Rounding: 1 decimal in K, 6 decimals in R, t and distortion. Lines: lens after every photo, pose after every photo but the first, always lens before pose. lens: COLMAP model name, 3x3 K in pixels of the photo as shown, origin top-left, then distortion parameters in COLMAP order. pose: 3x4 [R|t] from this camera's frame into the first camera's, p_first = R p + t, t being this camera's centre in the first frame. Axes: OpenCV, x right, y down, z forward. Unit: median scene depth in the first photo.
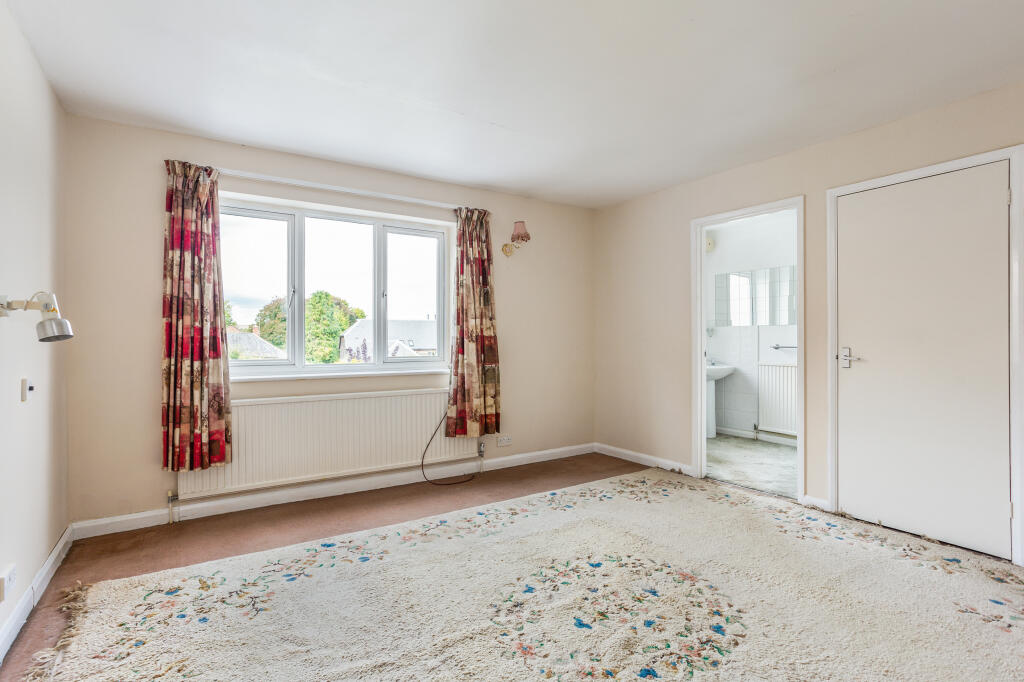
lens RADIAL K [[512.0, 0, 512.0], [0, 512.0, 341.0], [0, 0, 1]] dist [-0.000358, 0.000130]
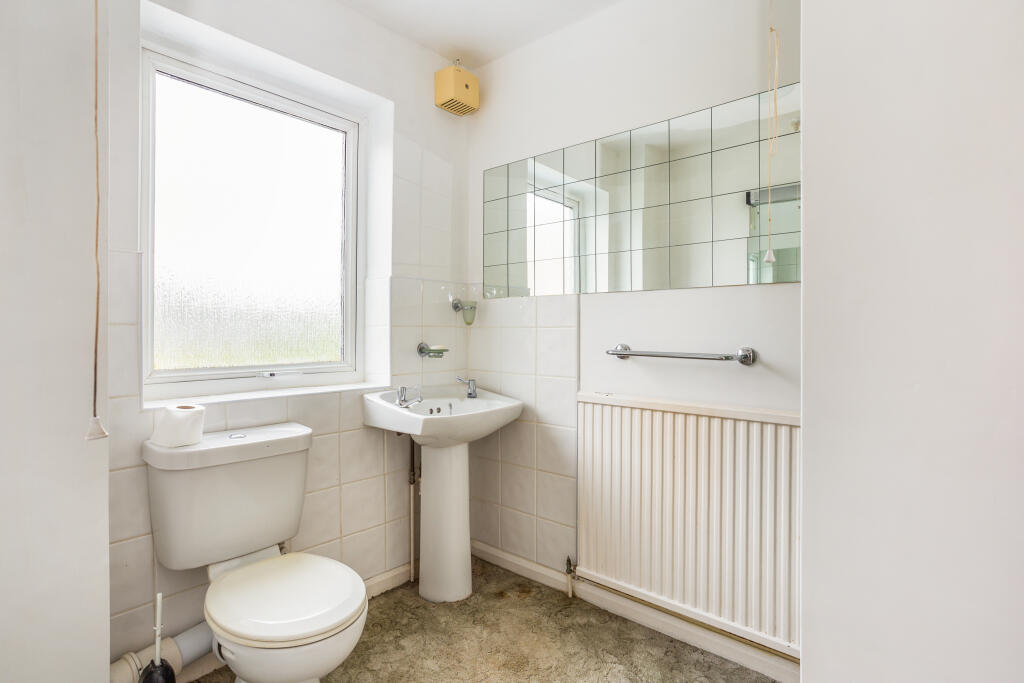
lens RADIAL K [[512.0, 0, 512.0], [0, 512.0, 341.5], [0, 0, 1]] dist [-0.000358, 0.000130]
pose [[0.960803, 0.009218, 0.277080, 0.335973], [-0.010436, 0.999941, 0.002922, 0.003250], [-0.277036, -0.005700, 0.960843, 0.665187]]
